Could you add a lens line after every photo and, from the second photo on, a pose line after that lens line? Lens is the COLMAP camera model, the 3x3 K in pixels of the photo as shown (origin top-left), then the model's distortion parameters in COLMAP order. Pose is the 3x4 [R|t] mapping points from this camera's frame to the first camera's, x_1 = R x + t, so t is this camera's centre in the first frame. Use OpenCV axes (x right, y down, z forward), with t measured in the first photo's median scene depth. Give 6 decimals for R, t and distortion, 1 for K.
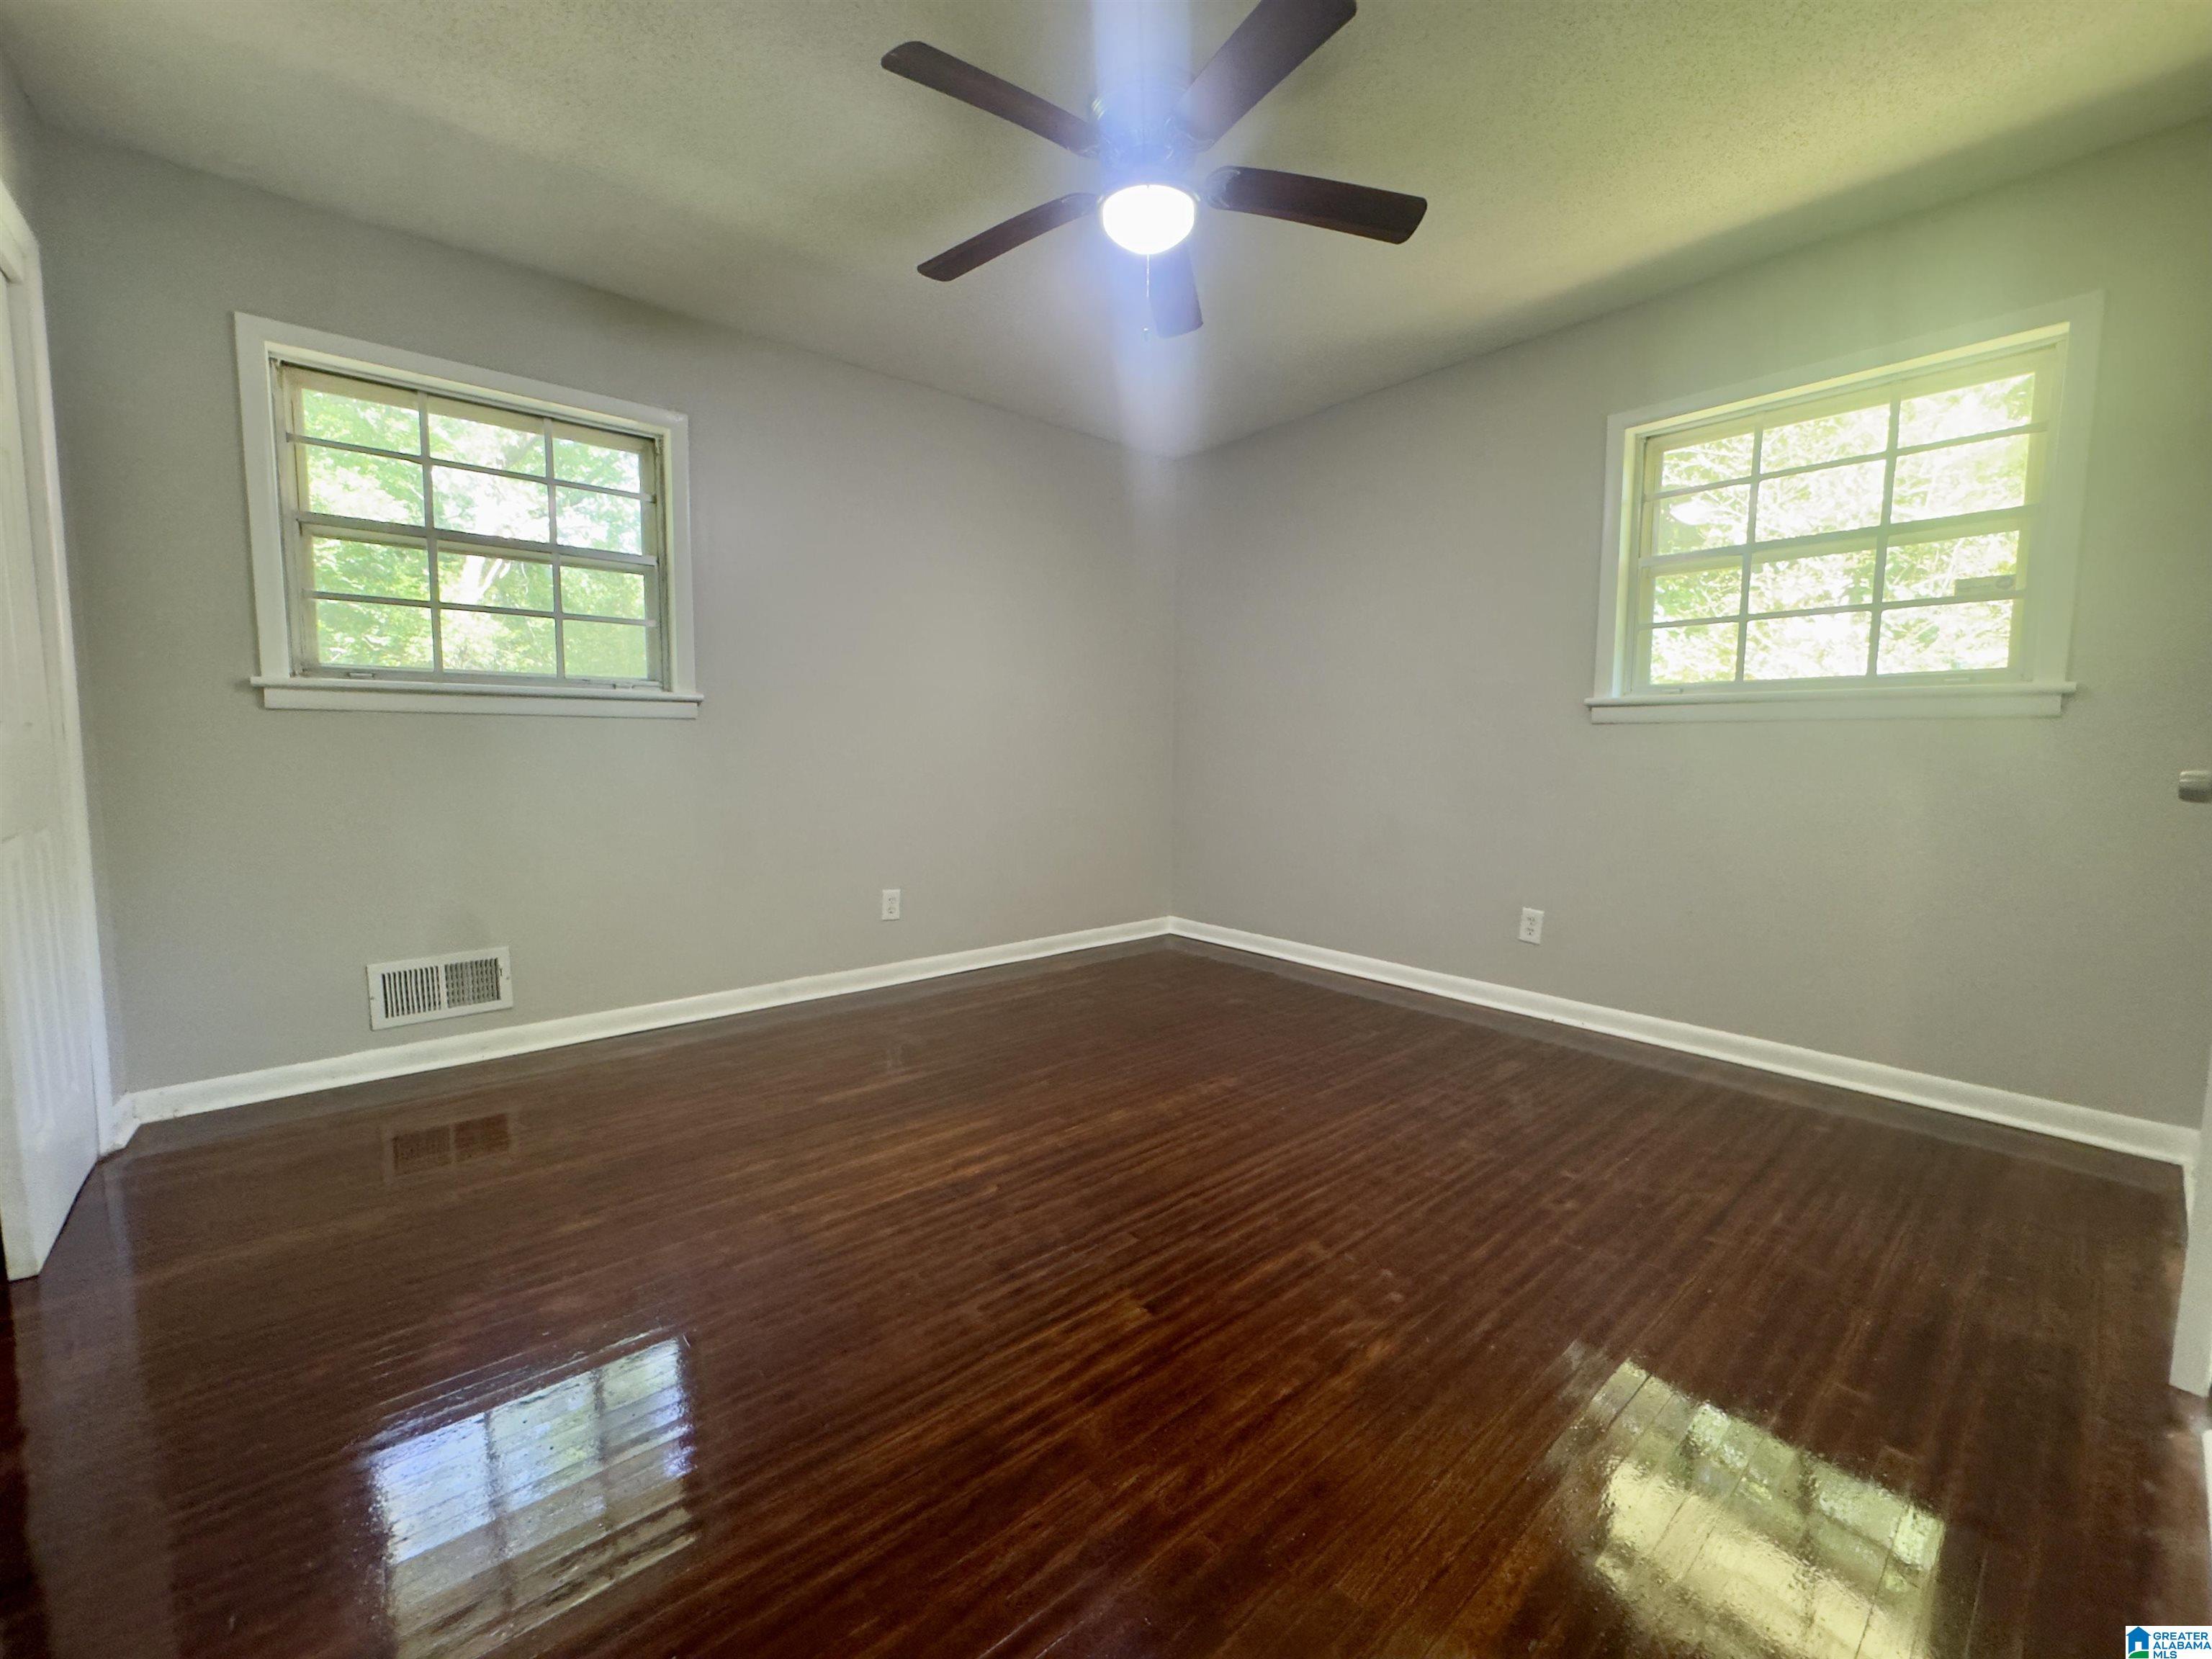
lens RADIAL K [[887.1, 0, 1113.2], [0, 887.1, 823.3], [0, 0, 1]] dist [-0.003504, -0.000055]
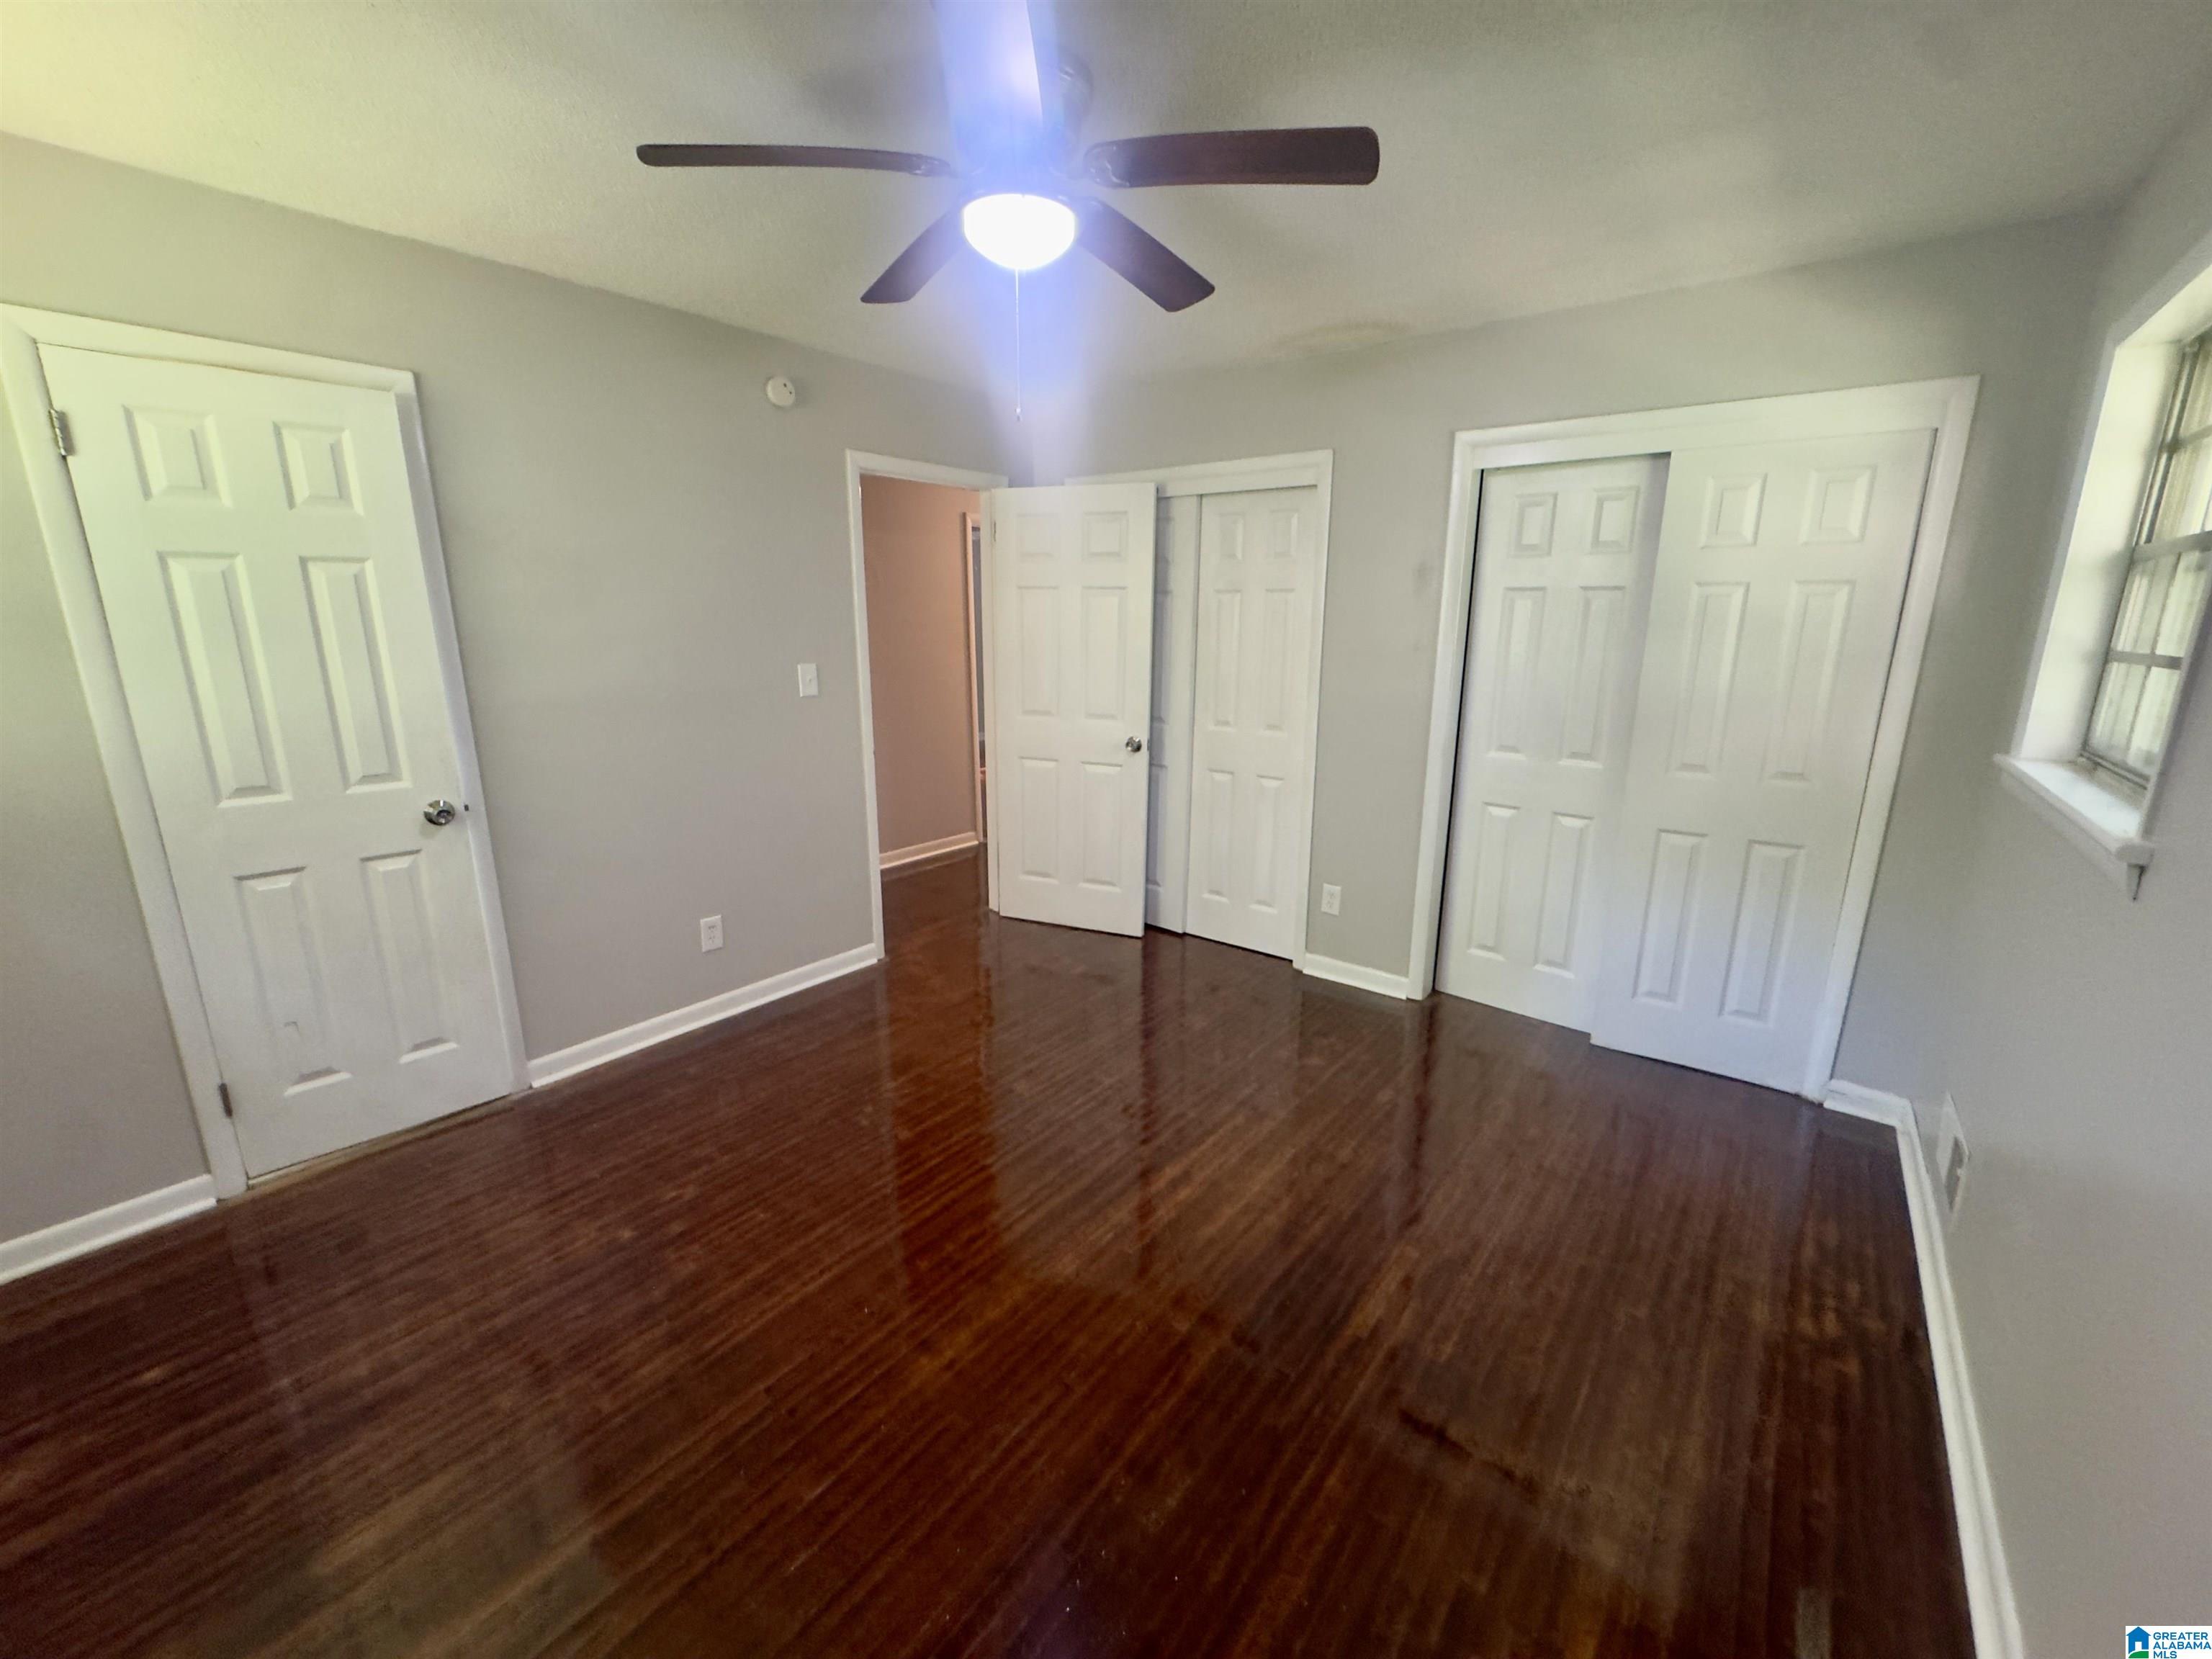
lens RADIAL K [[887.1, 0, 1110.2], [0, 887.1, 822.3], [0, 0, 1]] dist [-0.003504, -0.000055]
pose [[-0.980269, 0.037033, -0.194167, 0.128392], [-0.025792, 0.949933, 0.311388, -0.393073], [0.195977, 0.310252, -0.930235, 1.846083]]
